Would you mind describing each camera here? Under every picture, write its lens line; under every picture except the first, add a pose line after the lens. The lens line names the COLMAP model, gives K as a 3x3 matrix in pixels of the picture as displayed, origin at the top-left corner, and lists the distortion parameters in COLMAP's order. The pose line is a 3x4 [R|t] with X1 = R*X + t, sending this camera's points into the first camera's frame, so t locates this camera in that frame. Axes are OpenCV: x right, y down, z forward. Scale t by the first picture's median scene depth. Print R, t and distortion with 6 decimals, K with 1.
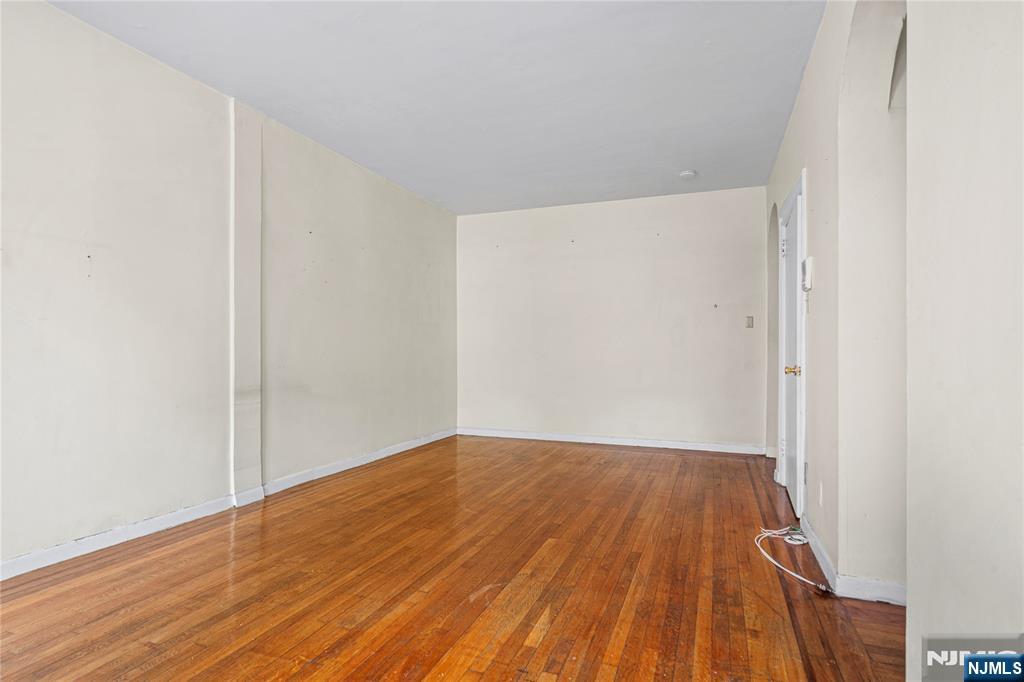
lens RADIAL K [[509.4, 0, 510.0], [0, 509.4, 345.7], [0, 0, 1]] dist [0.007632, -0.000348]
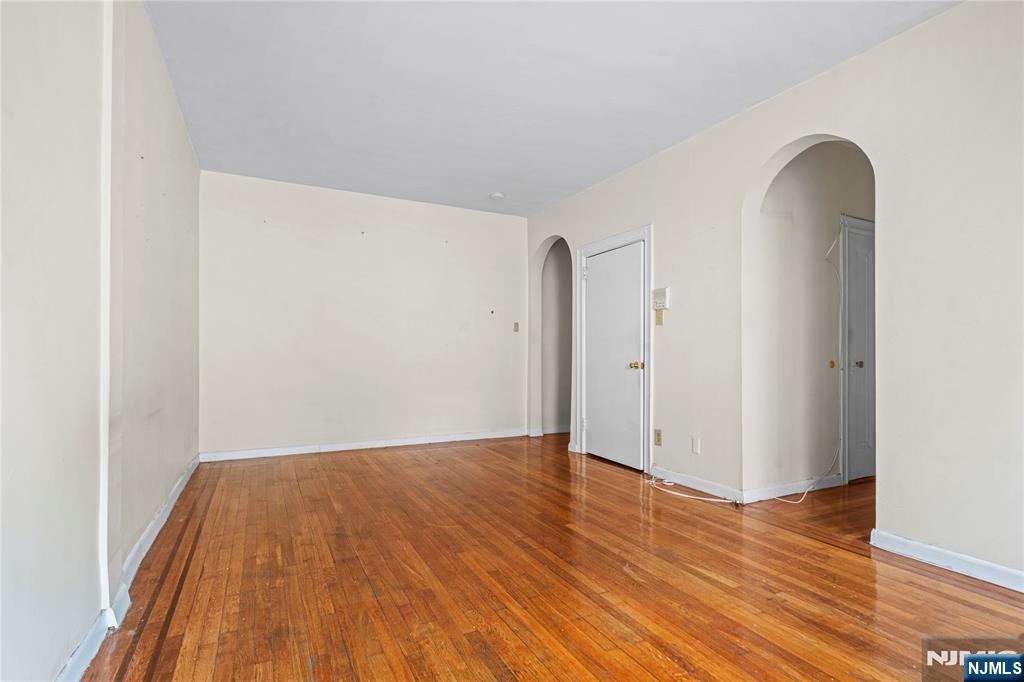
lens RADIAL K [[509.4, 0, 511.6], [0, 509.4, 346.8], [0, 0, 1]] dist [0.007632, -0.000348]
pose [[0.669488, 0.007489, 0.742785, -0.817827], [-0.009200, 0.999956, -0.001790, 0.003689], [-0.742766, -0.005635, 0.669527, 0.369534]]
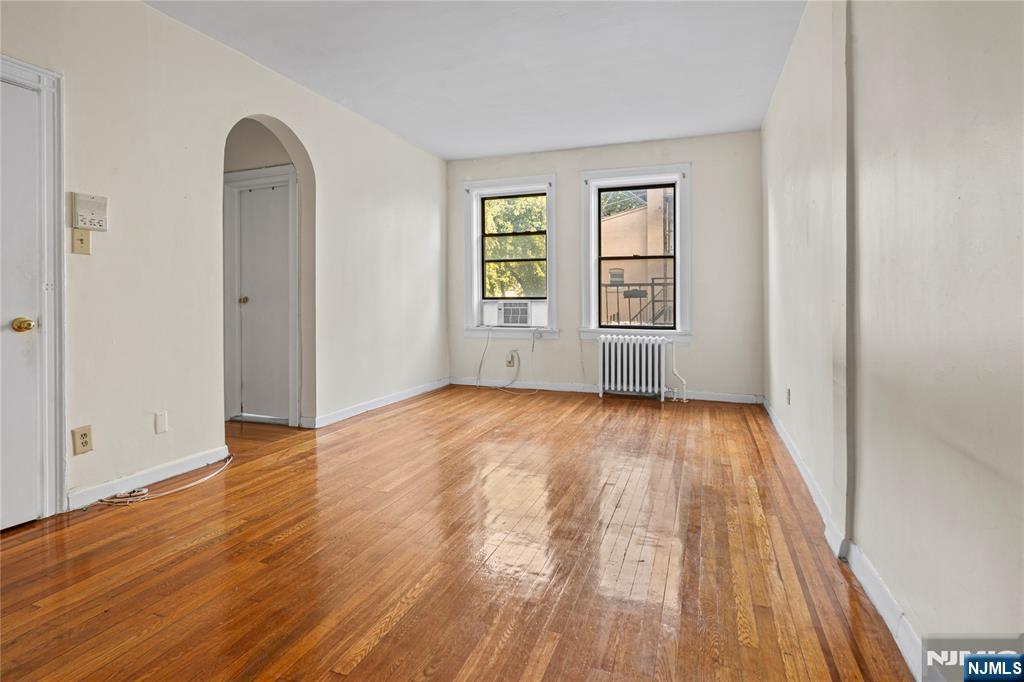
lens RADIAL K [[509.4, 0, 520.2], [0, 509.4, 302.1], [0, 0, 1]] dist [0.007632, -0.000348]
pose [[-0.999334, -0.001417, -0.036468, -0.142470], [-0.001227, 0.999986, -0.005229, 0.021564], [0.036474, -0.005180, -0.999321, 2.020431]]
